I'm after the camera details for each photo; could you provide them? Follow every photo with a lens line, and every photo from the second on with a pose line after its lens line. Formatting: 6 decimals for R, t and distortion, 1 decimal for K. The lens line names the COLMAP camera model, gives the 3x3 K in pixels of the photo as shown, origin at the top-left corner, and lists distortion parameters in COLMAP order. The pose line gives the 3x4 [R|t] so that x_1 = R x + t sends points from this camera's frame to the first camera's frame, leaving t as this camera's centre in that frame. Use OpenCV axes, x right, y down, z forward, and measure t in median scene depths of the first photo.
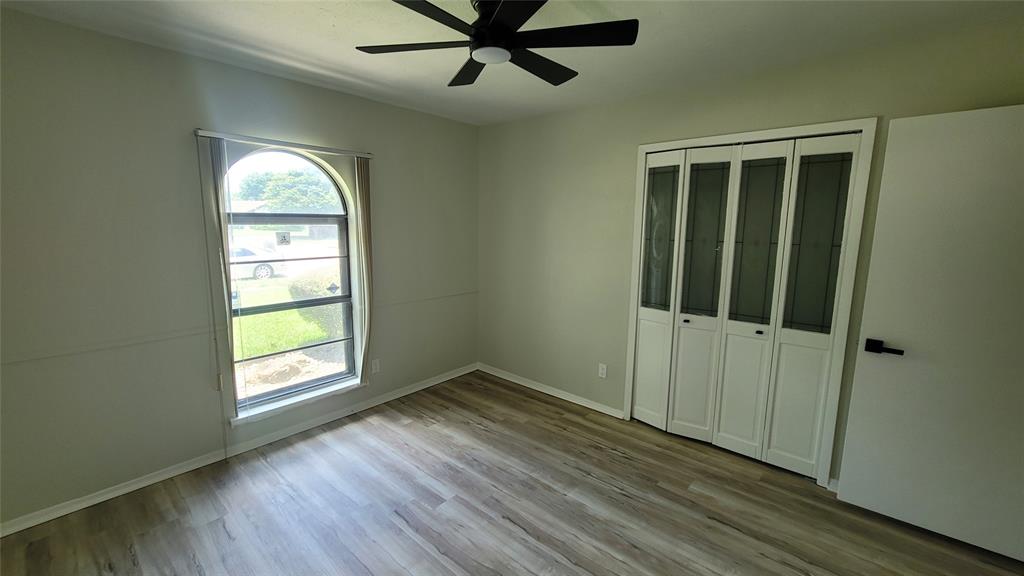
lens RADIAL K [[415.6, 0, 510.7], [0, 415.6, 284.7], [0, 0, 1]] dist [-0.003217, -0.000682]
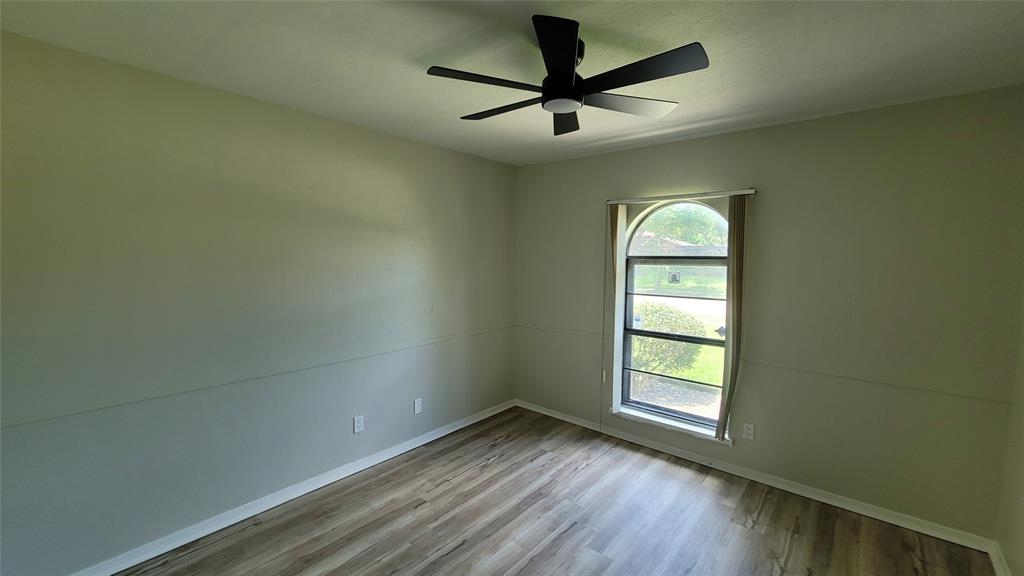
lens RADIAL K [[415.6, 0, 521.0], [0, 415.6, 287.2], [0, 0, 1]] dist [-0.003217, -0.000682]
pose [[0.018107, 0.048379, -0.998665, 0.598048], [-0.165122, 0.985258, 0.044735, -0.067227], [0.986107, 0.164091, 0.025828, 0.559599]]
